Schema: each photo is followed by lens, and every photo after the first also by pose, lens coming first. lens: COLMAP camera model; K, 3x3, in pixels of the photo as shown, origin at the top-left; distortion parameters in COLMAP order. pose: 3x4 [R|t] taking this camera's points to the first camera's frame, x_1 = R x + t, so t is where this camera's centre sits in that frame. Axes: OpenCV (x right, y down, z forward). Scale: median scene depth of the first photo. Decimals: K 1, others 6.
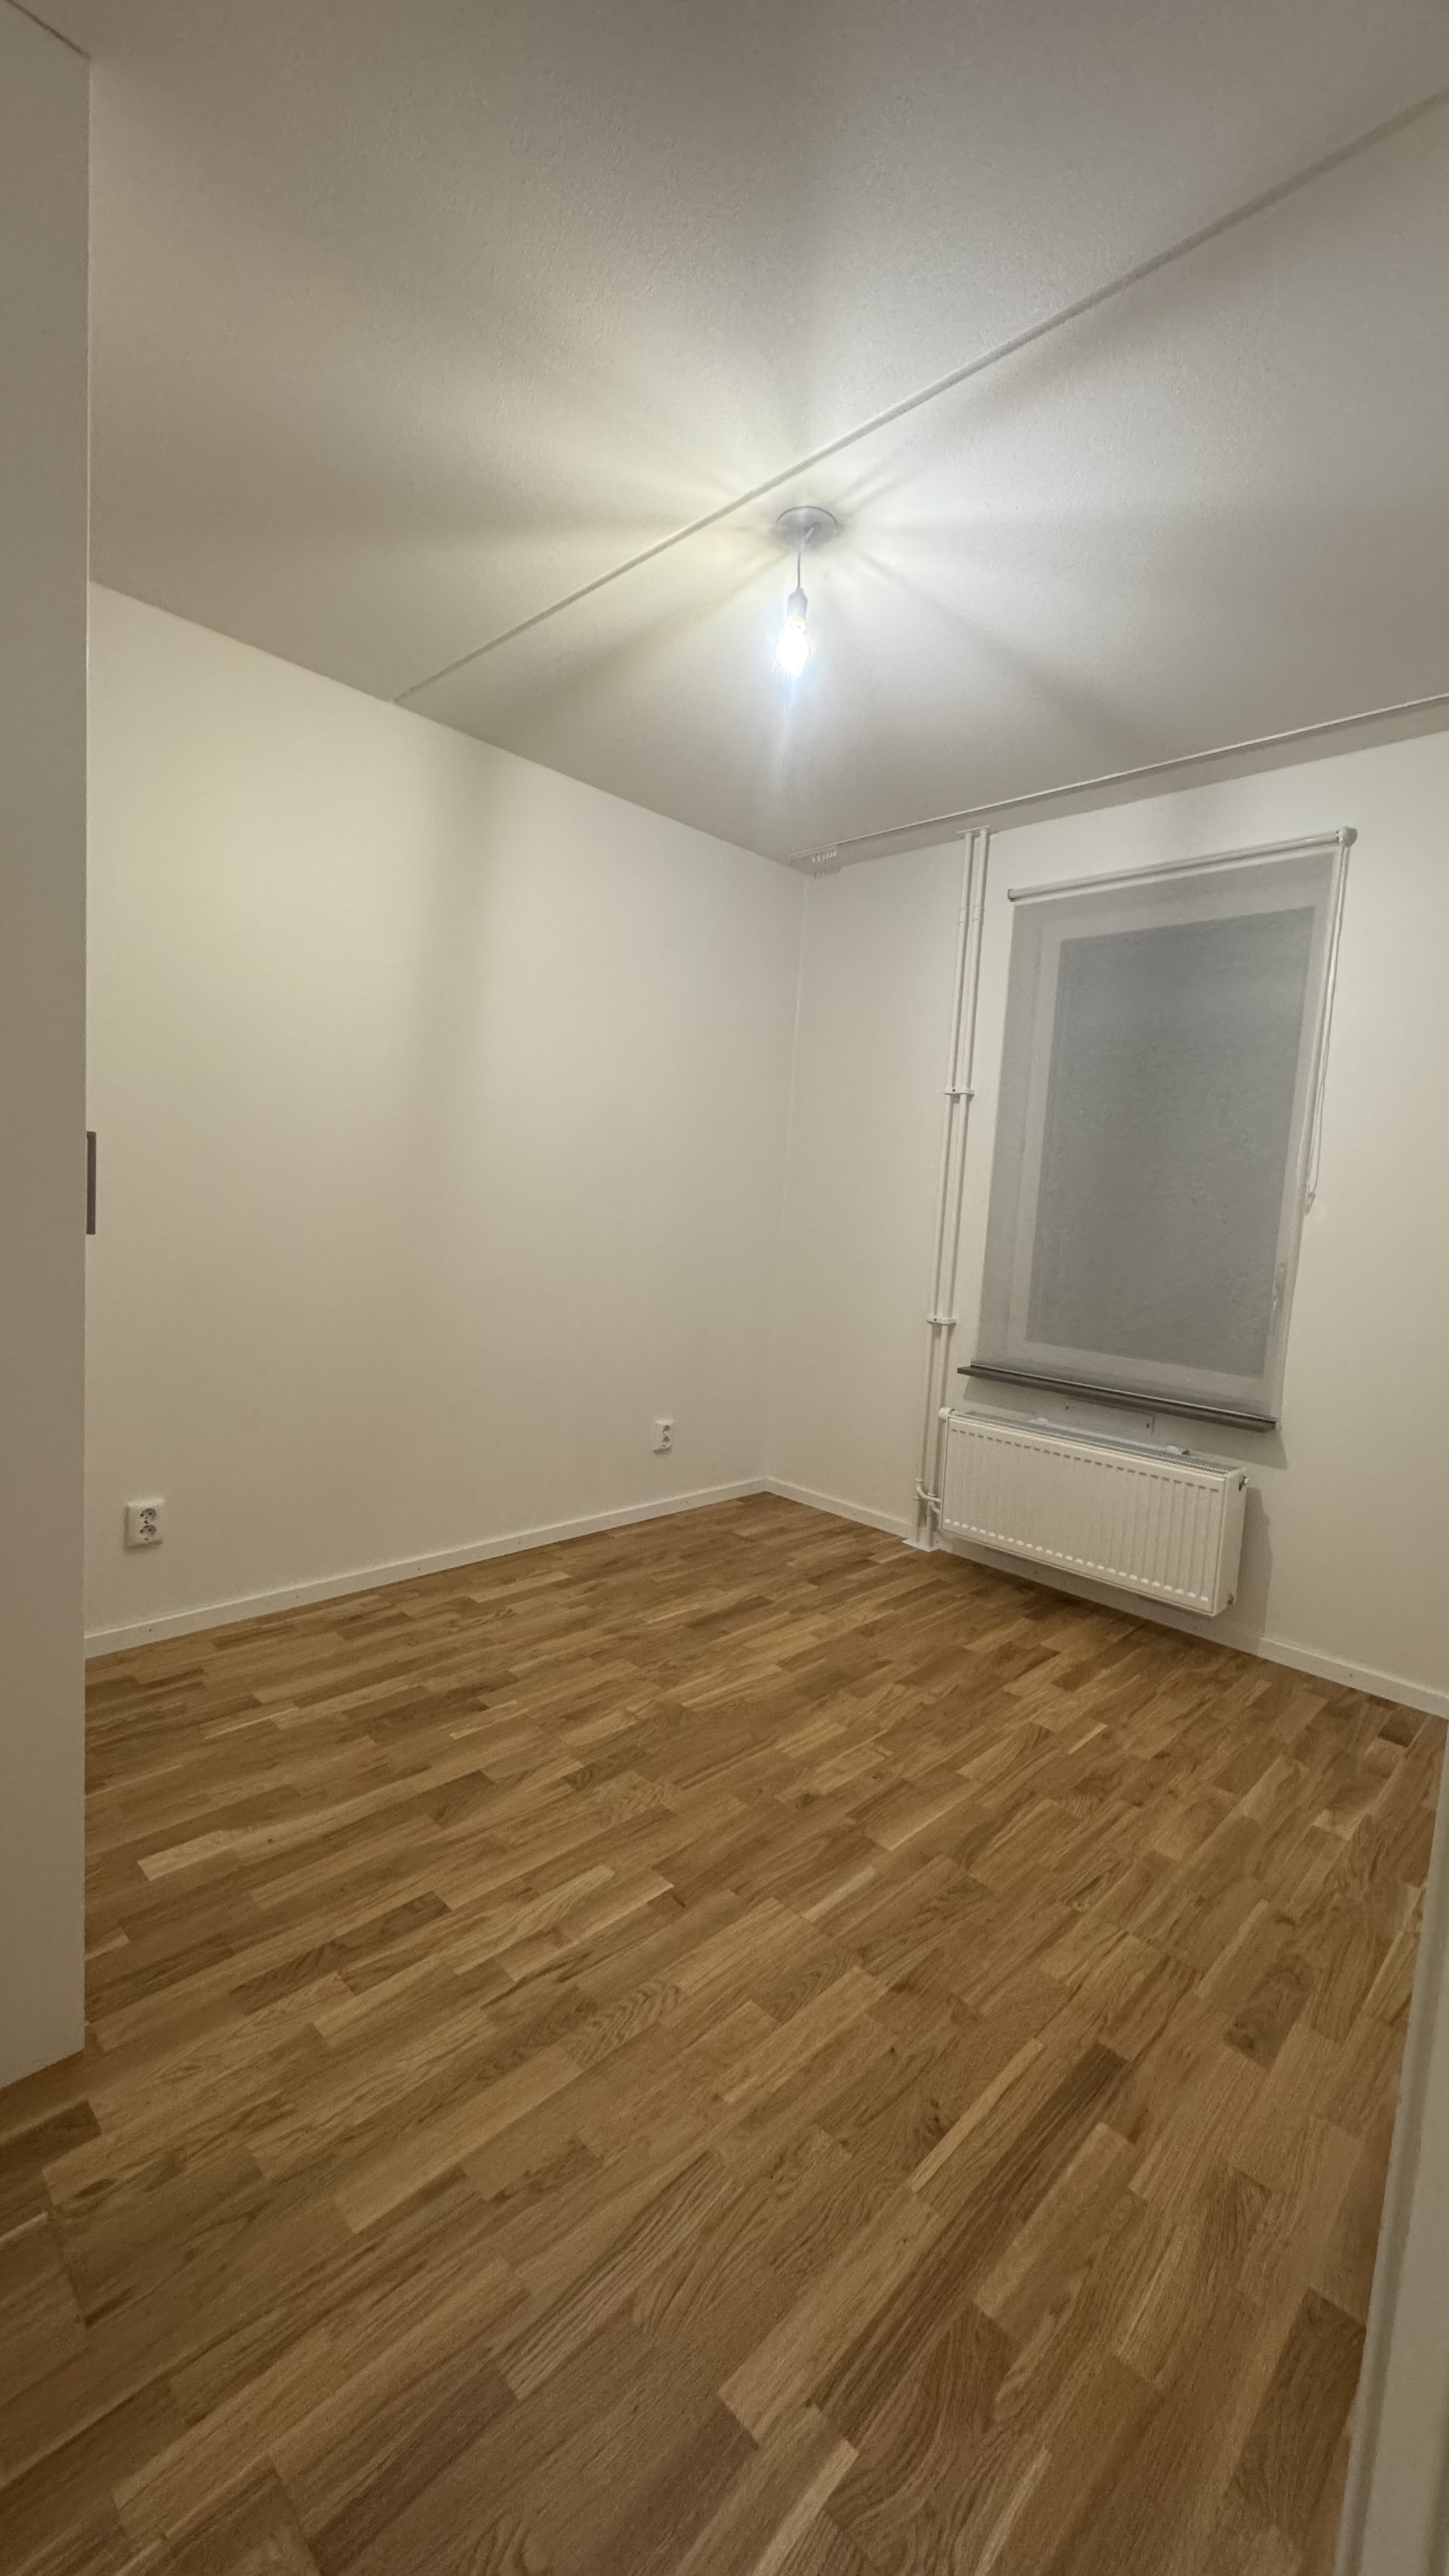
lens RADIAL K [[1027.0, 0, 720.9], [0, 1027.0, 1287.6], [0, 0, 1]] dist [0.001072, 0.000135]
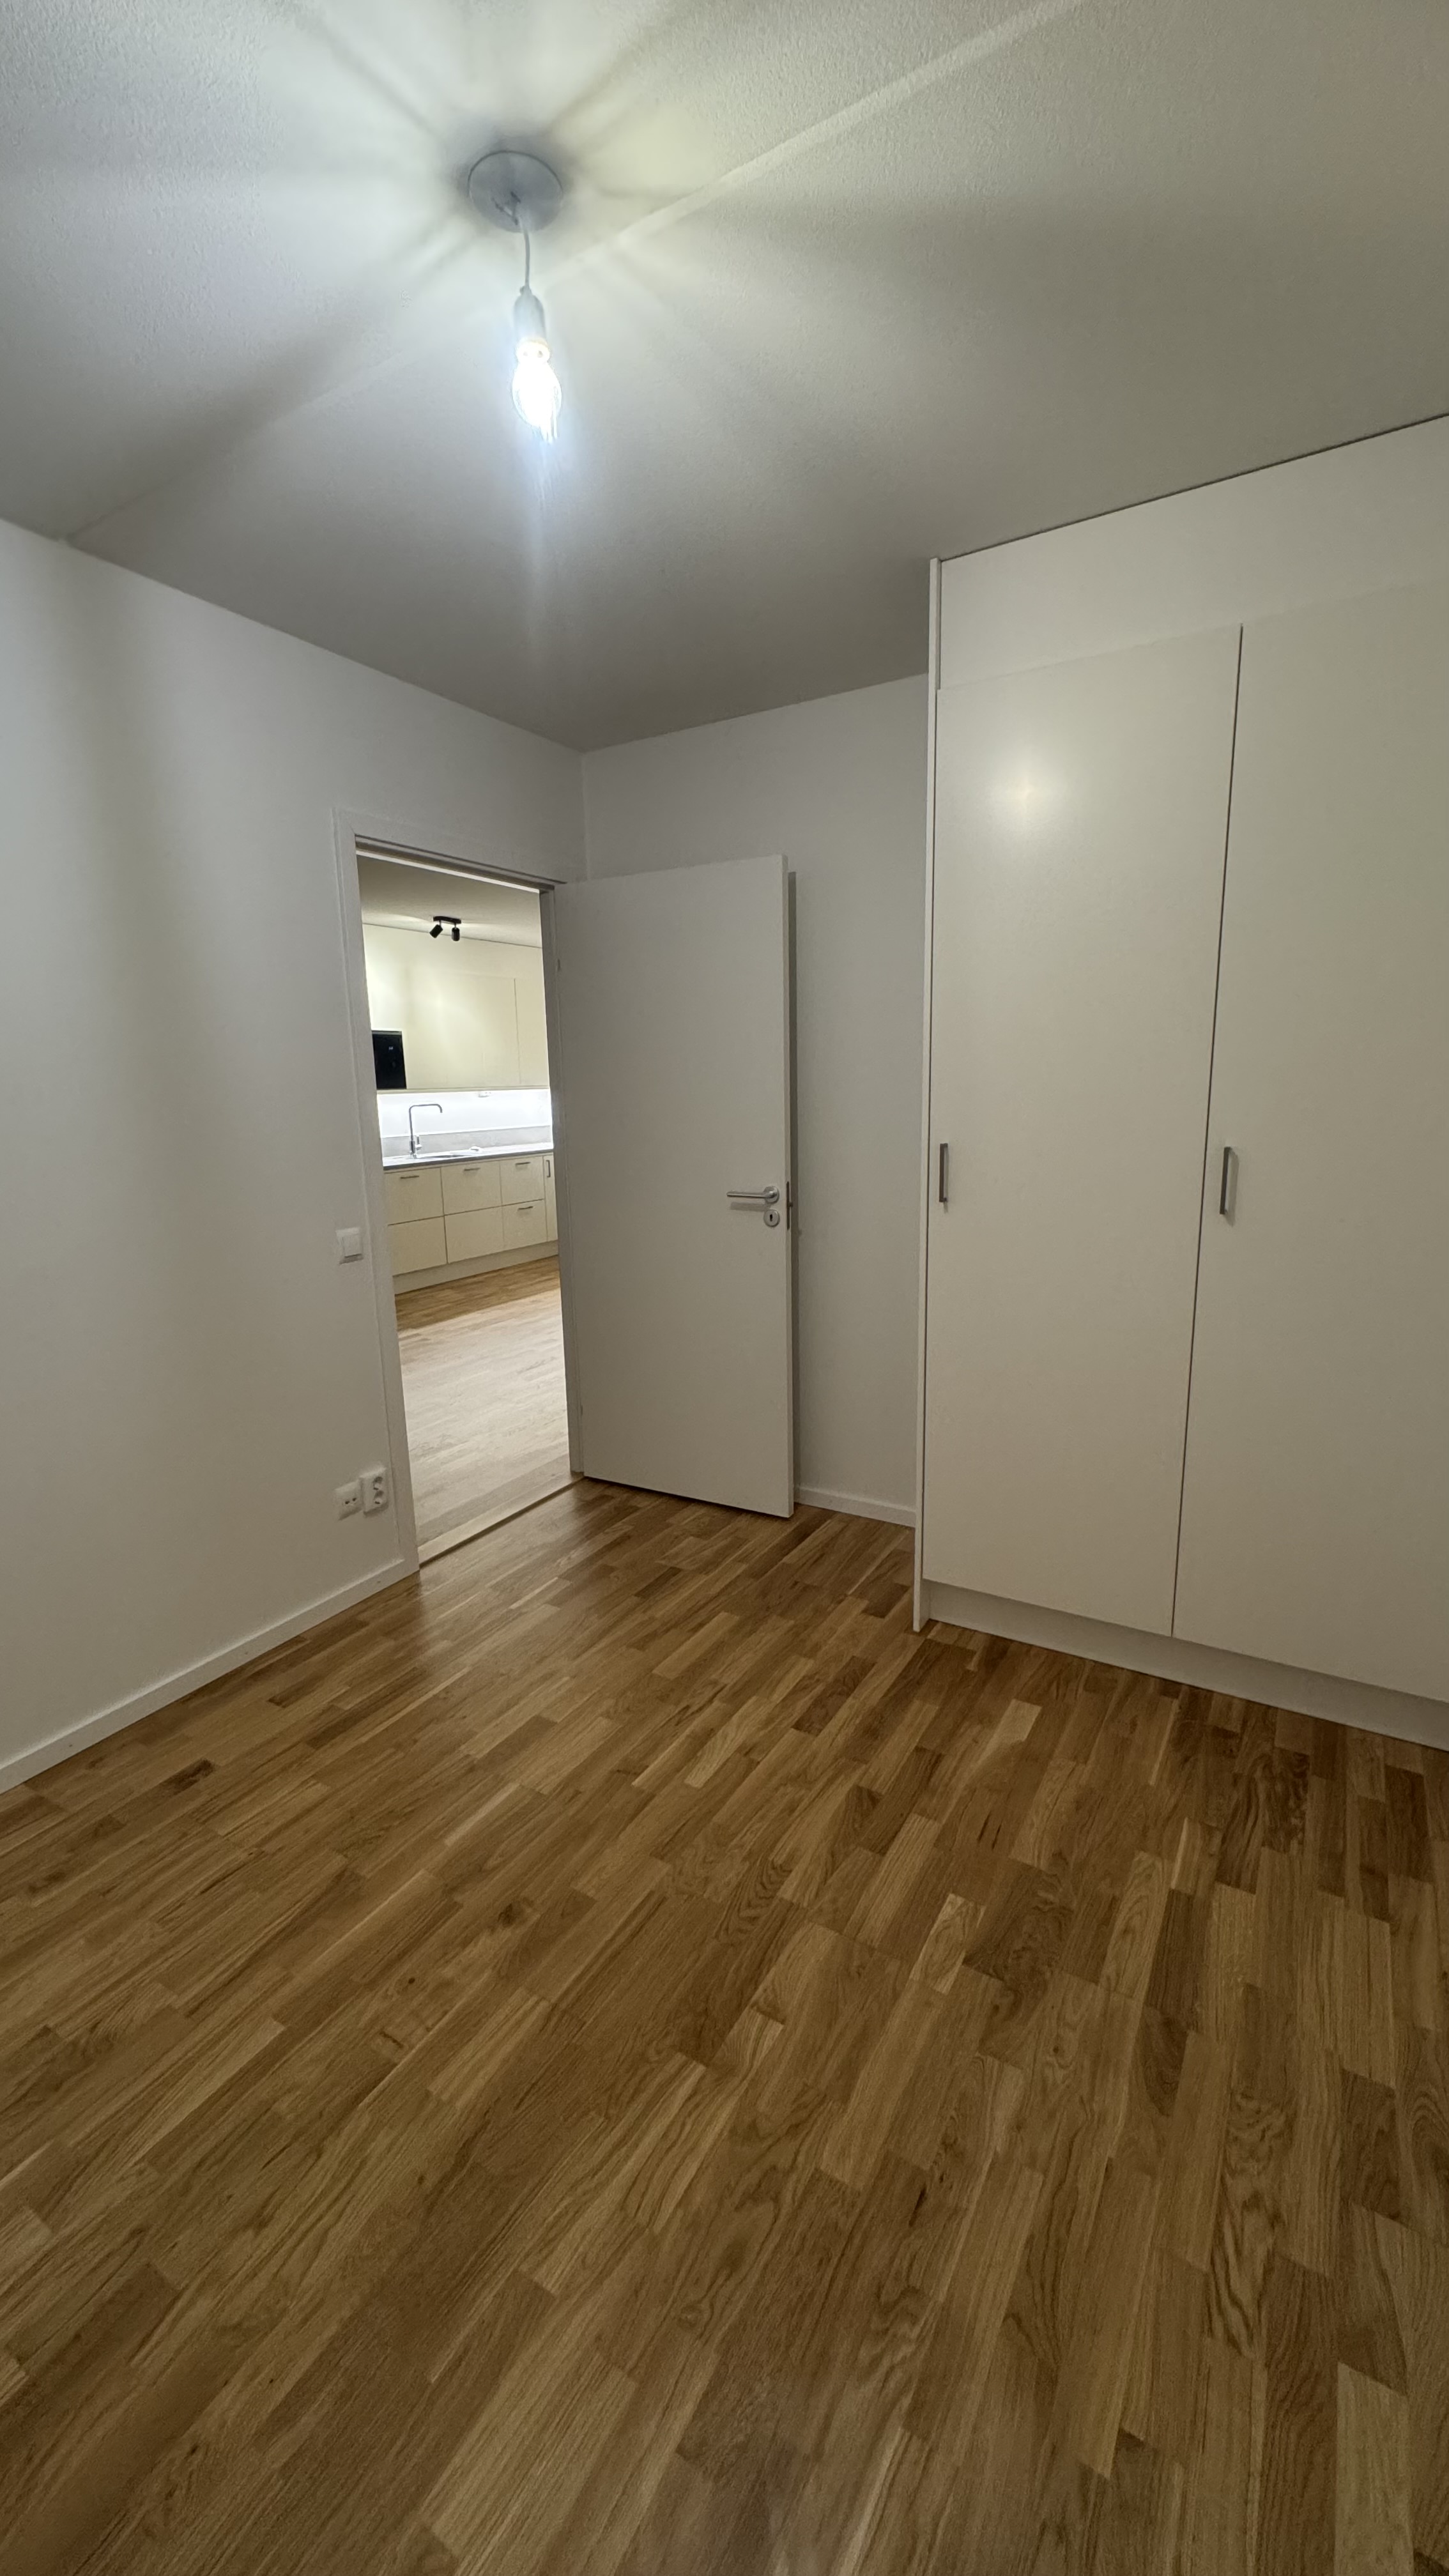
lens RADIAL K [[1027.0, 0, 720.8], [0, 1027.0, 1282.2], [0, 0, 1]] dist [0.001072, 0.000135]
pose [[-0.971939, 0.007039, -0.235128, 0.115919], [-0.059539, 0.959643, 0.274844, -0.265112], [0.227573, 0.281131, -0.932296, 1.817961]]
